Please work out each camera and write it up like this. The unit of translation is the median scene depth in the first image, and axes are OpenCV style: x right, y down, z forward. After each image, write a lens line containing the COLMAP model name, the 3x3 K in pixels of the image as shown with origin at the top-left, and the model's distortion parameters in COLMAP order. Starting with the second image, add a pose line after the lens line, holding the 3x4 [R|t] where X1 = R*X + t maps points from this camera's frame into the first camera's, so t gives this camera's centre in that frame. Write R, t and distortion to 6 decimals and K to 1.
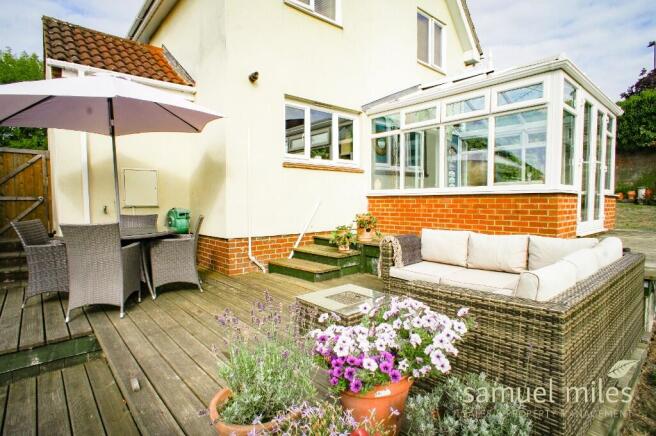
lens RADIAL K [[344.7, 0, 333.5], [0, 344.7, 219.2], [0, 0, 1]] dist [-0.061420, 0.031142]
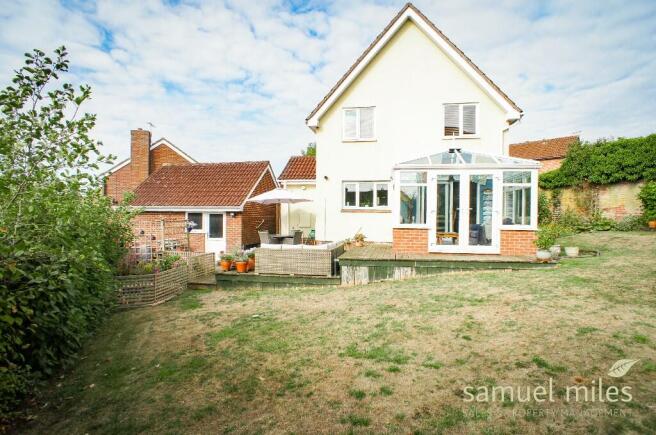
lens RADIAL K [[344.7, 0, 334.8], [0, 344.7, 216.6], [0, 0, 1]] dist [-0.061420, 0.031142]
pose [[0.637120, 0.011092, -0.770685, 1.757073], [-0.050974, 0.998314, -0.027771, -0.059895], [0.769077, 0.056978, 0.636611, -0.555371]]
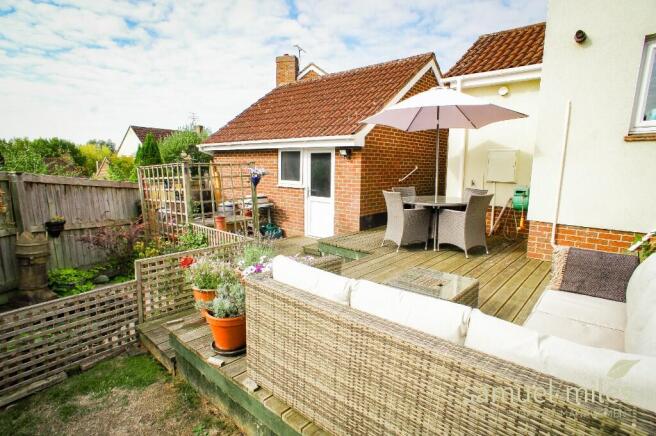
lens RADIAL K [[344.7, 0, 334.1], [0, 344.7, 228.0], [0, 0, 1]] dist [-0.061420, 0.031142]
pose [[0.159502, 0.186957, -0.969333, 0.550500], [-0.066619, 0.981704, 0.178381, -0.058309], [0.984947, 0.036123, 0.169038, 0.266612]]
